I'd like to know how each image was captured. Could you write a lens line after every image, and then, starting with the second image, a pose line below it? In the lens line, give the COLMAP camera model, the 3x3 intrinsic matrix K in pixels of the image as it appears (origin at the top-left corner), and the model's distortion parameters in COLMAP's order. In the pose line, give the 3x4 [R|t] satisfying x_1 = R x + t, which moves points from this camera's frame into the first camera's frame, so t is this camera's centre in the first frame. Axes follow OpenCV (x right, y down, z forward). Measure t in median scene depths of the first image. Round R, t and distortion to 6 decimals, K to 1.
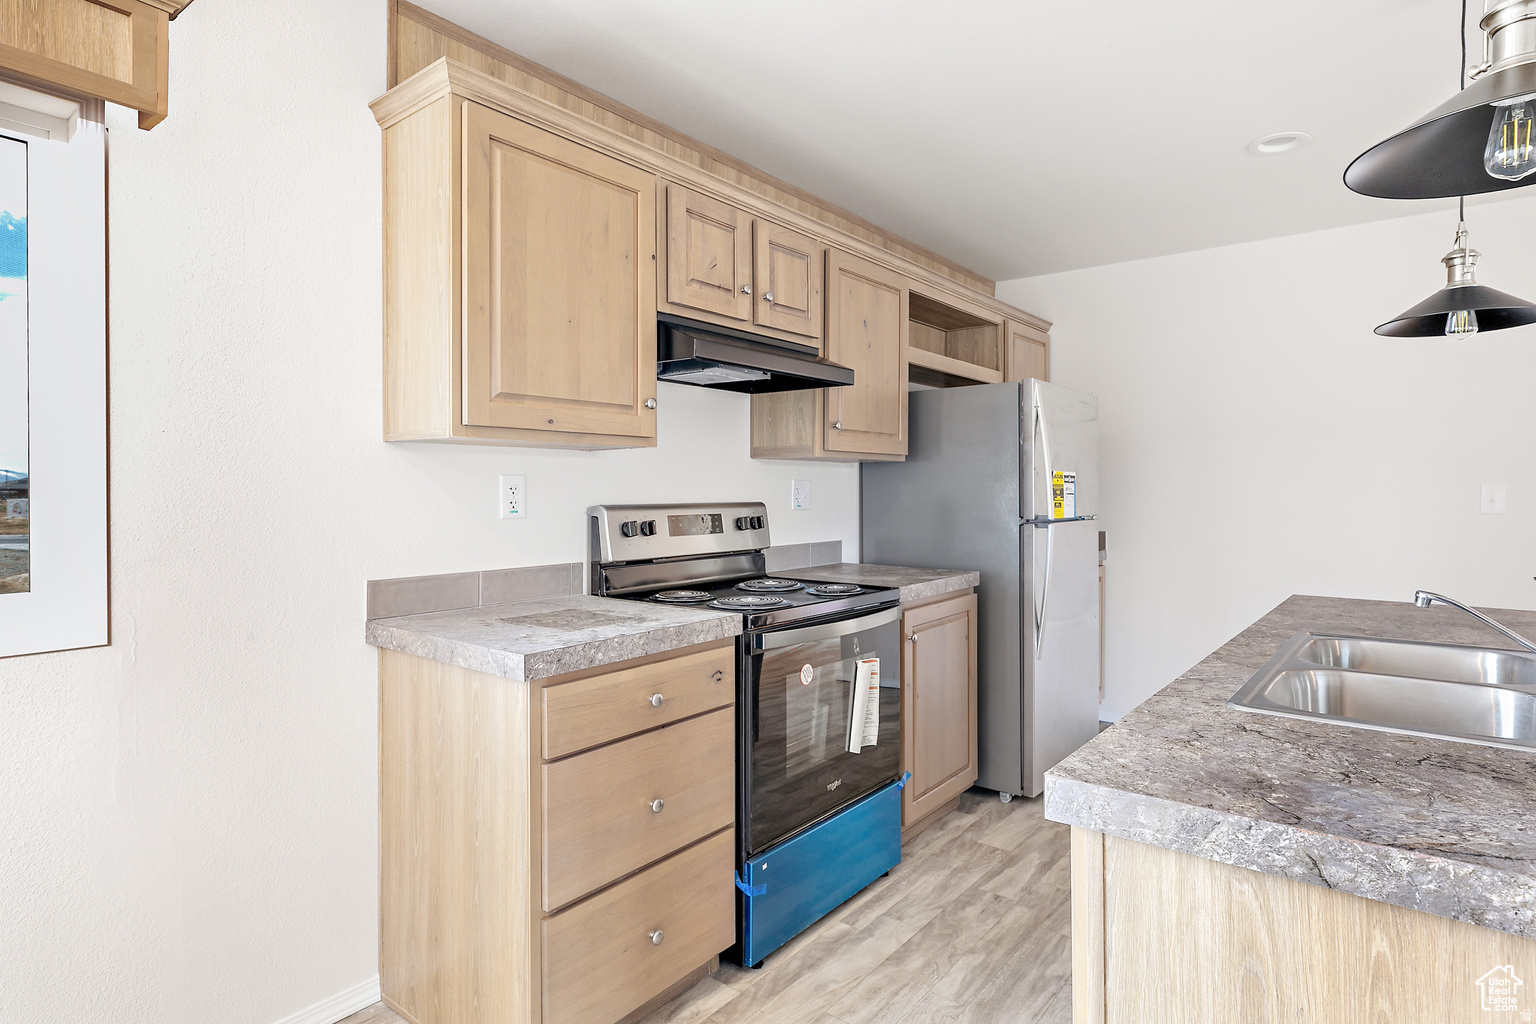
lens RADIAL K [[832.5, 0, 783.6], [0, 832.5, 480.7], [0, 0, 1]] dist [0.013295, -0.000853]
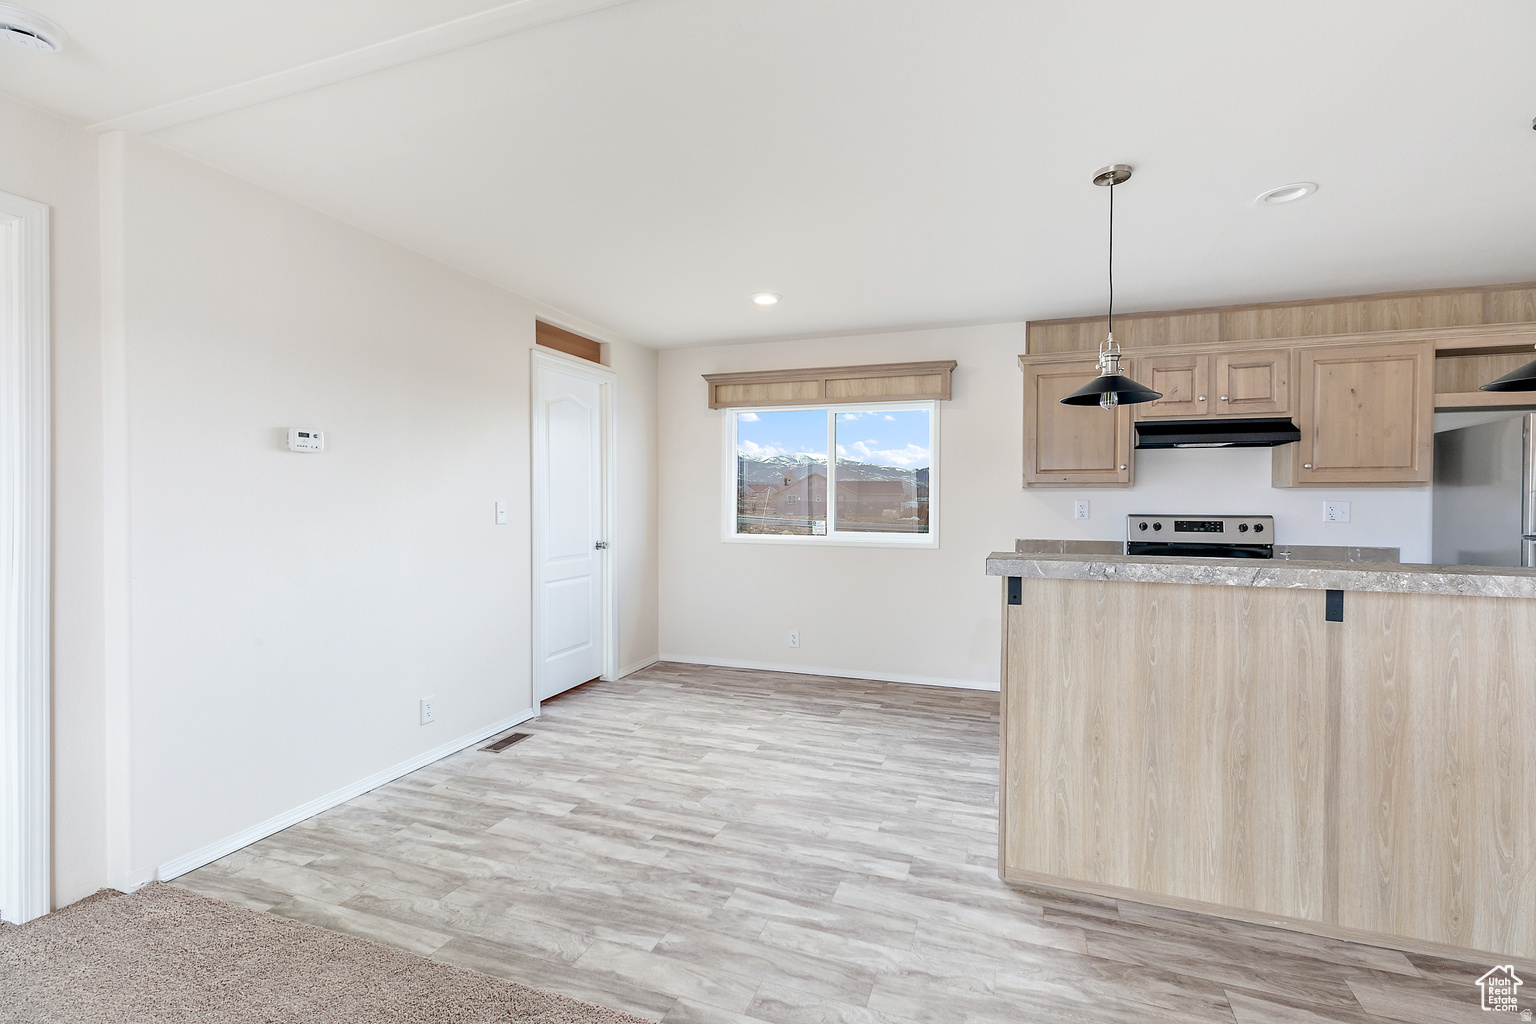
lens RADIAL K [[702.4, 0, 774.2], [0, 702.4, 492.5], [0, 0, 1]] dist [0.015055, -0.002921]
pose [[0.310847, -0.010244, -0.950405, 1.169043], [0.004920, 0.999946, -0.009169, -0.012419], [0.950447, -0.001826, 0.310881, -0.392959]]
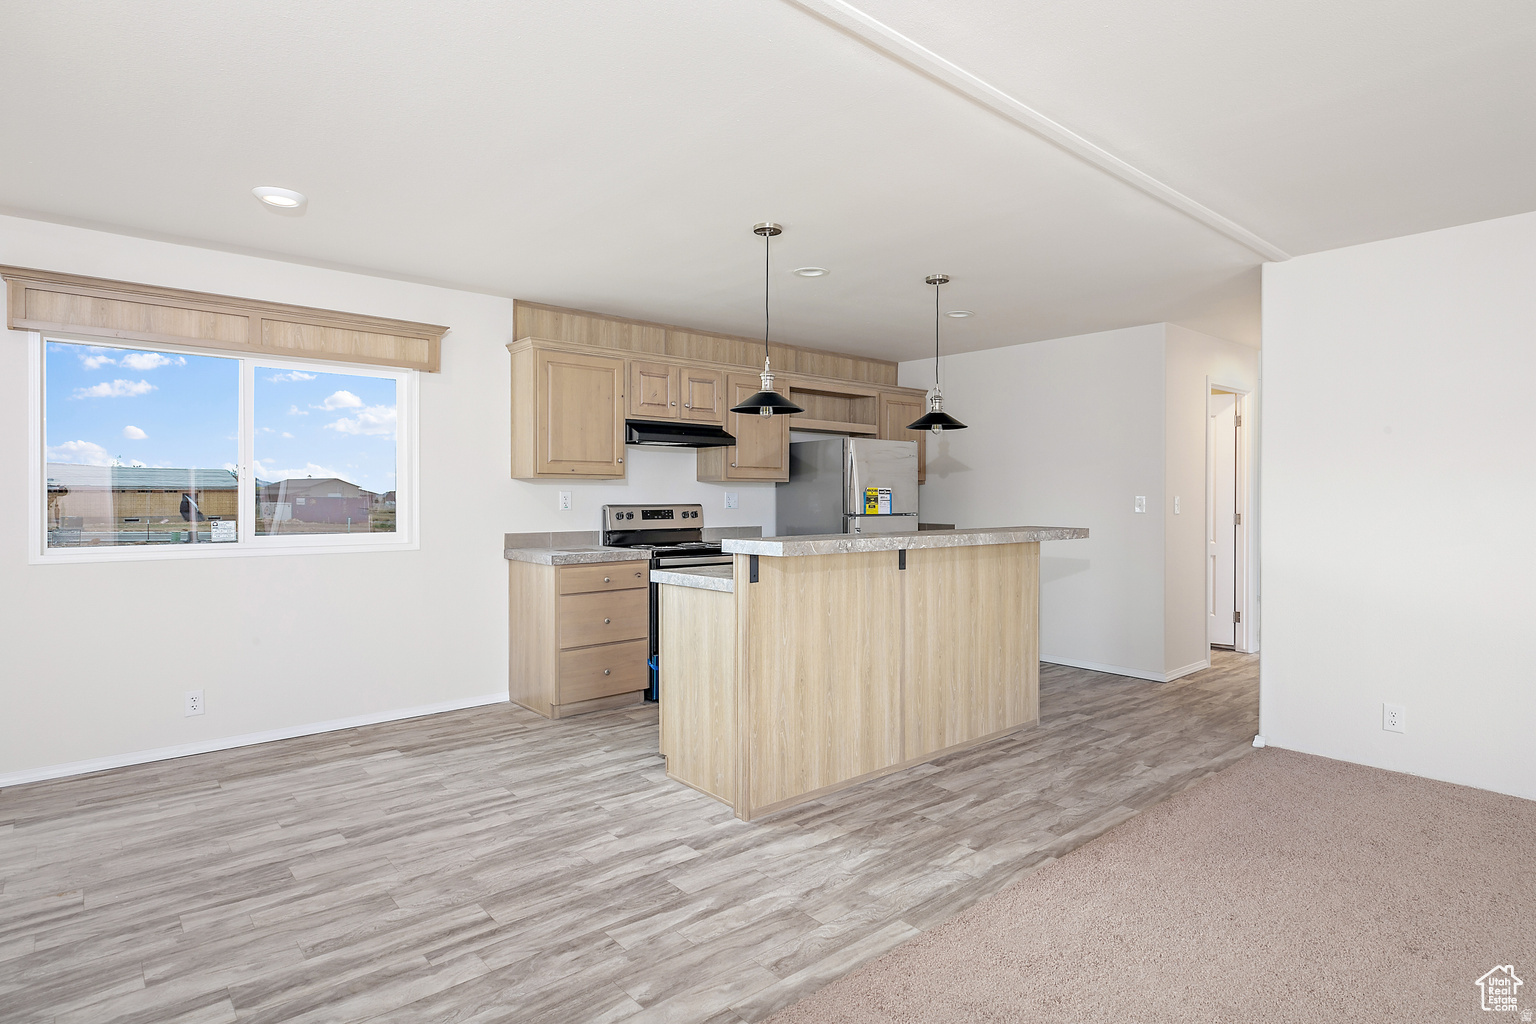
lens RADIAL K [[832.5, 0, 785.8], [0, 832.5, 495.8], [0, 0, 1]] dist [0.013295, -0.000853]
pose [[0.982368, 0.001733, -0.186952, 0.649670], [0.000303, 0.999941, 0.010864, -0.018139], [0.186960, -0.010729, 0.982309, -1.063096]]
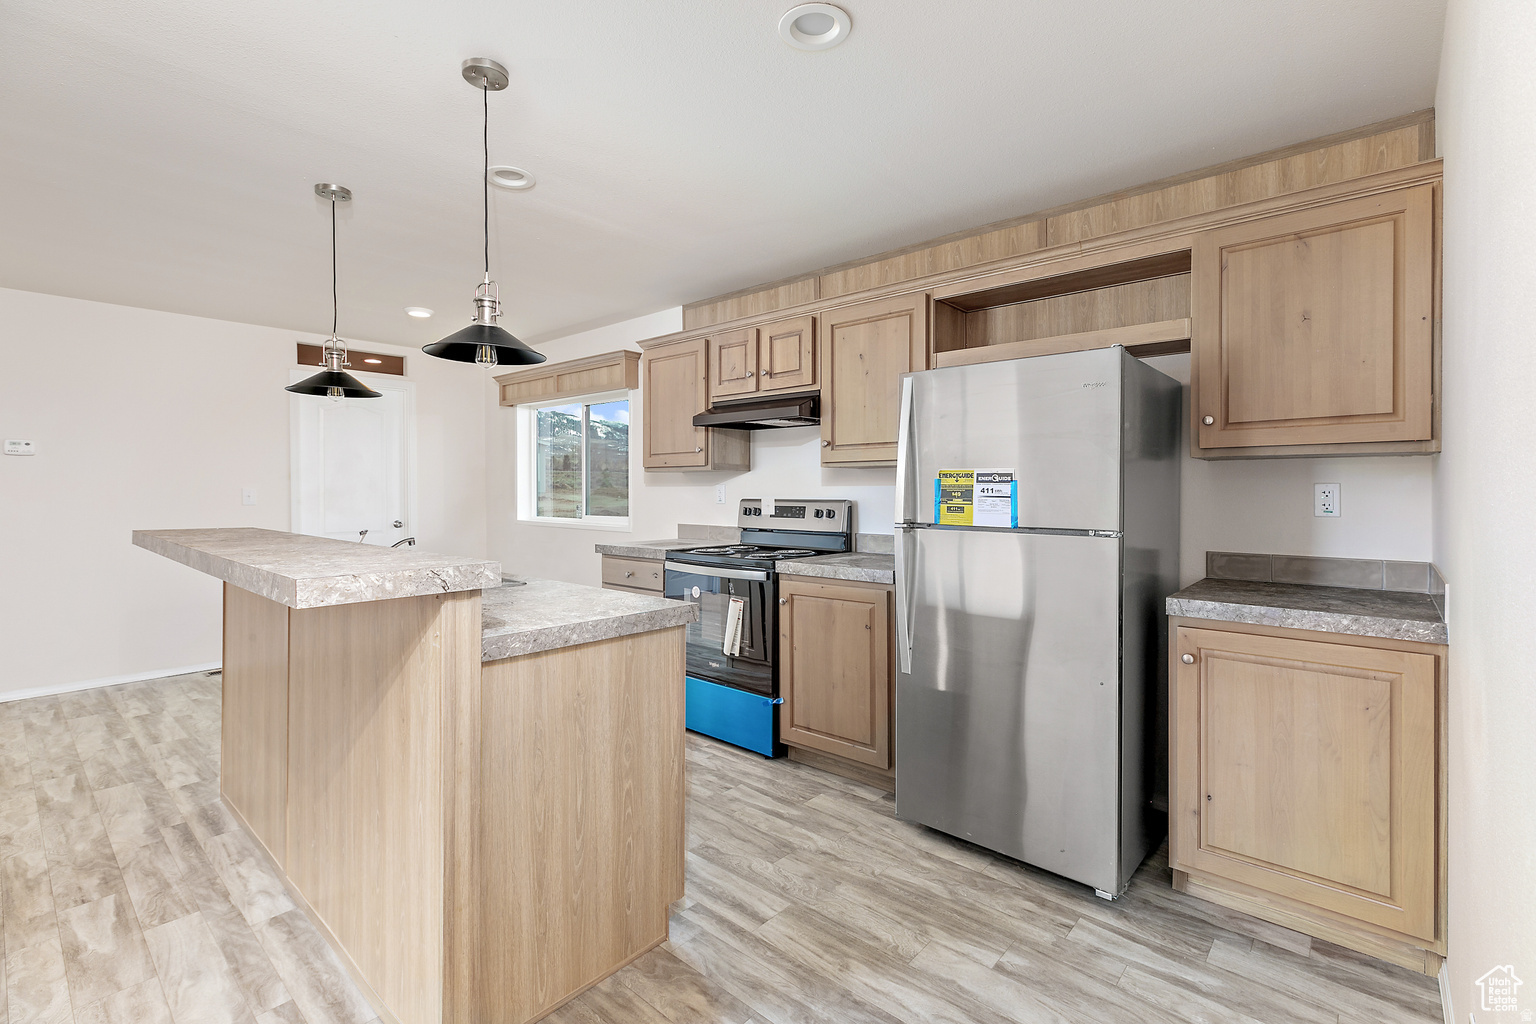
lens RADIAL K [[702.4, 0, 756.2], [0, 702.4, 469.7], [0, 0, 1]] dist [0.015055, -0.002921]
pose [[-0.083757, -0.030638, -0.996015, 1.428944], [0.007131, 0.999483, -0.031344, 0.013754], [0.996461, -0.009728, -0.083495, 1.157797]]
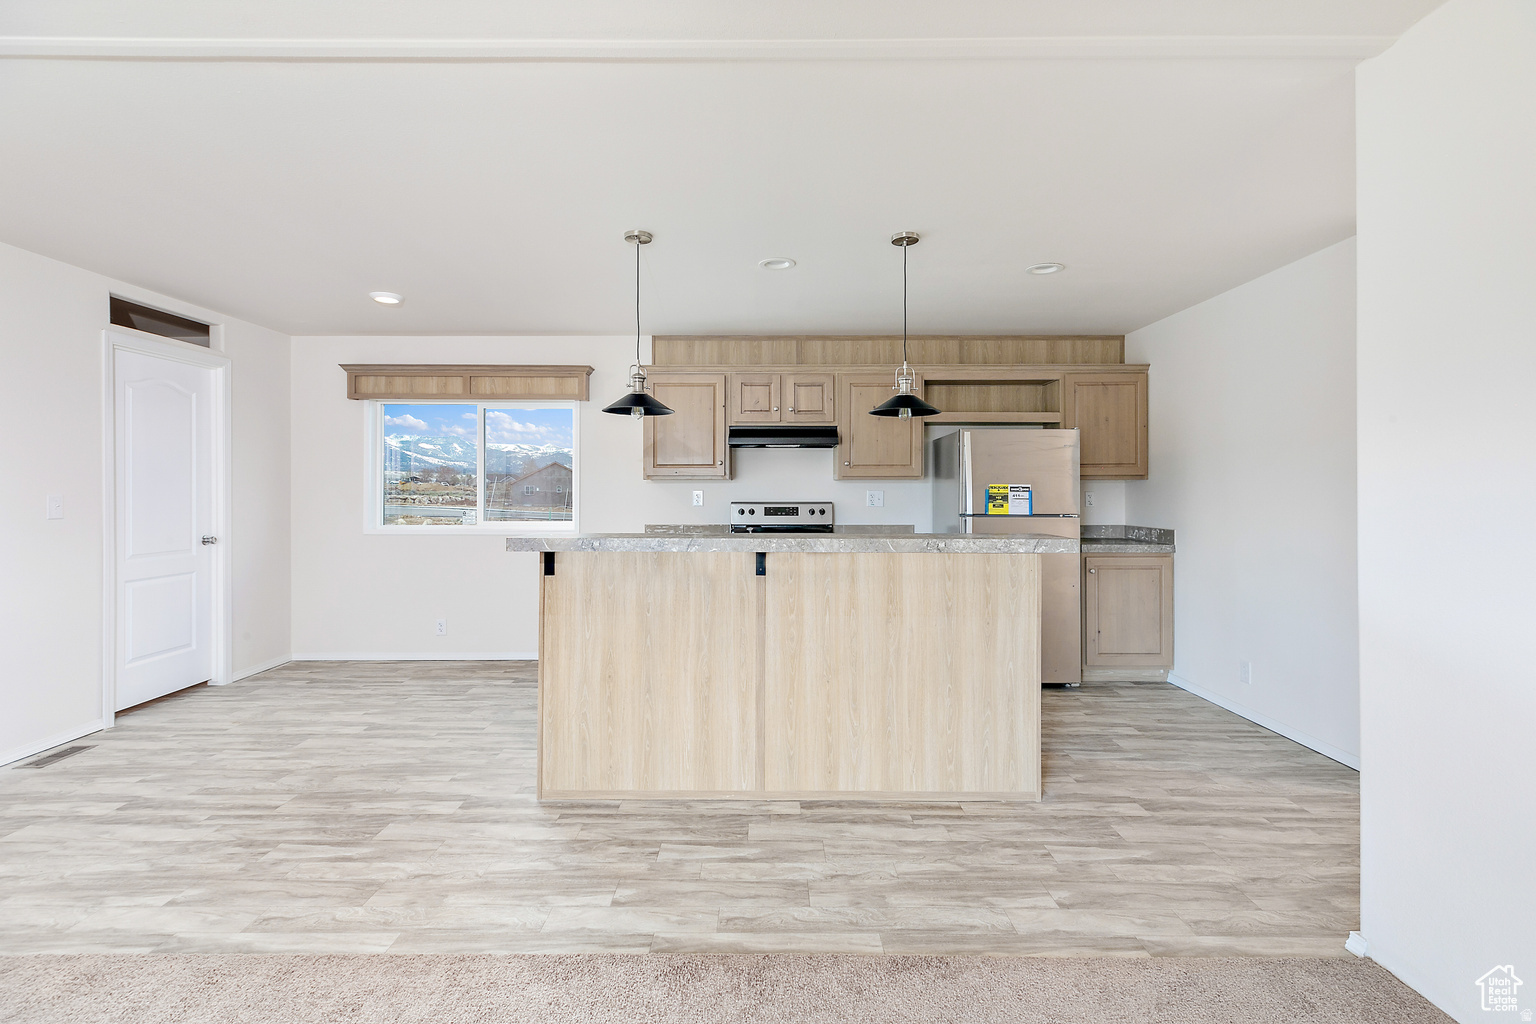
lens RADIAL K [[702.4, 0, 754.0], [0, 702.4, 485.2], [0, 0, 1]] dist [0.015055, -0.002921]
pose [[0.608164, -0.008349, -0.793768, 1.491150], [0.008576, 0.999955, -0.003947, -0.011449], [0.793765, -0.004407, 0.608208, -0.236904]]
